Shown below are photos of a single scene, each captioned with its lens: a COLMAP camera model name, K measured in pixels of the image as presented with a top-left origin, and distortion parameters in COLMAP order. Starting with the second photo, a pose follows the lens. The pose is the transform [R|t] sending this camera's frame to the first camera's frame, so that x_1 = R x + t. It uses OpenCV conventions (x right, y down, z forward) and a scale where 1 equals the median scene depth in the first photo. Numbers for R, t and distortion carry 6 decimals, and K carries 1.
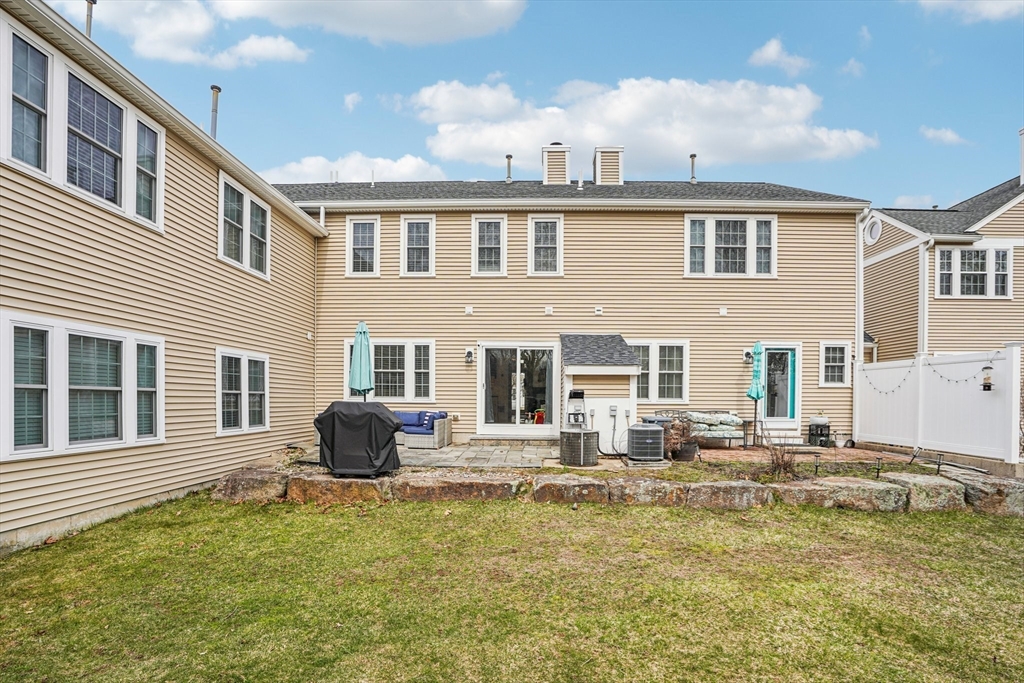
lens RADIAL K [[507.6, 0, 514.5], [0, 507.6, 363.6], [0, 0, 1]] dist [-0.073051, 0.030487]
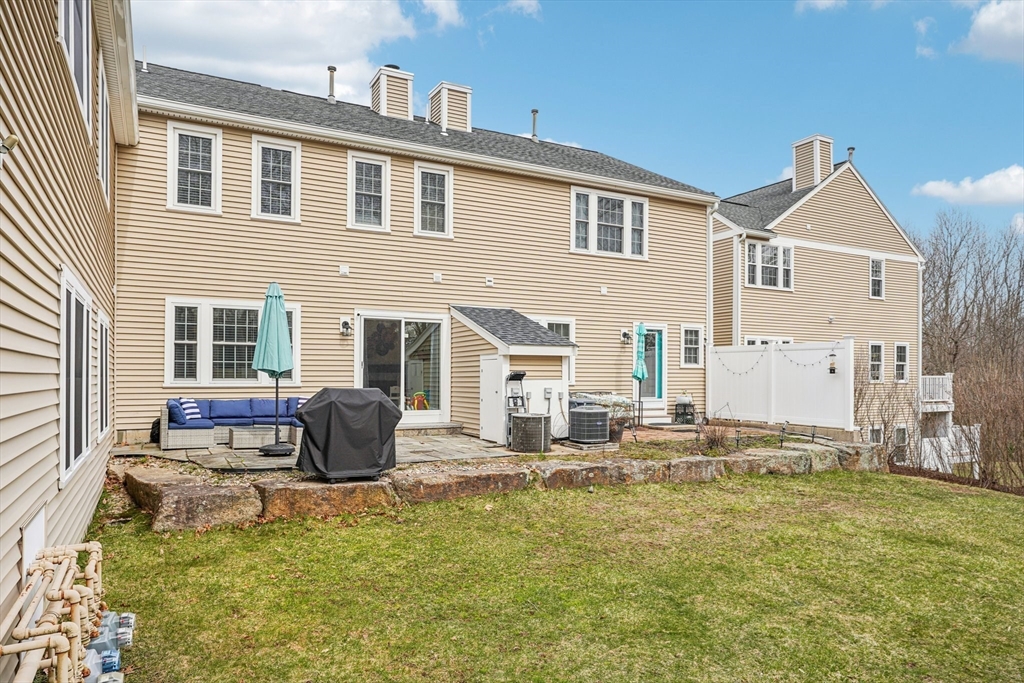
lens RADIAL K [[671.7, 0, 512.1], [0, 671.7, 303.0], [0, 0, 1]] dist [-0.008623, -0.000452]
pose [[0.865730, 0.049946, 0.498014, -0.407988], [-0.031481, 0.998472, -0.045412, -0.013966], [-0.499521, 0.023636, 0.865979, -0.054372]]
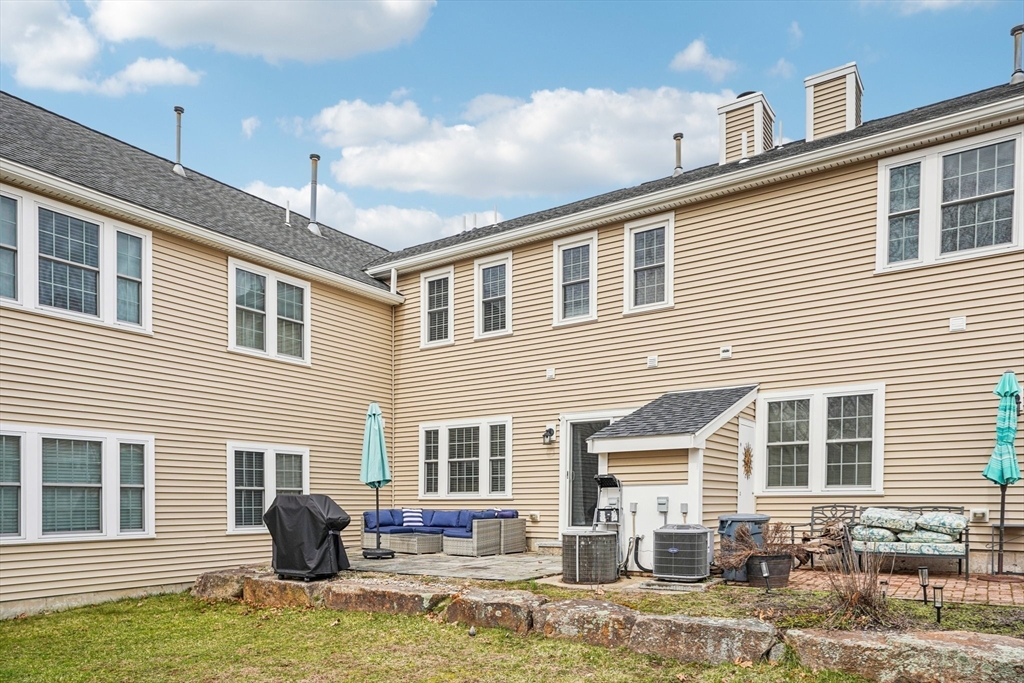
lens RADIAL K [[702.1, 0, 488.2], [0, 702.1, 459.5], [0, 0, 1]] dist [-0.009243, 0.000559]
pose [[0.837294, -0.043221, -0.545042, 0.408424], [0.047238, 0.998862, -0.006642, 0.024333], [0.544708, -0.020186, 0.838383, 0.094199]]
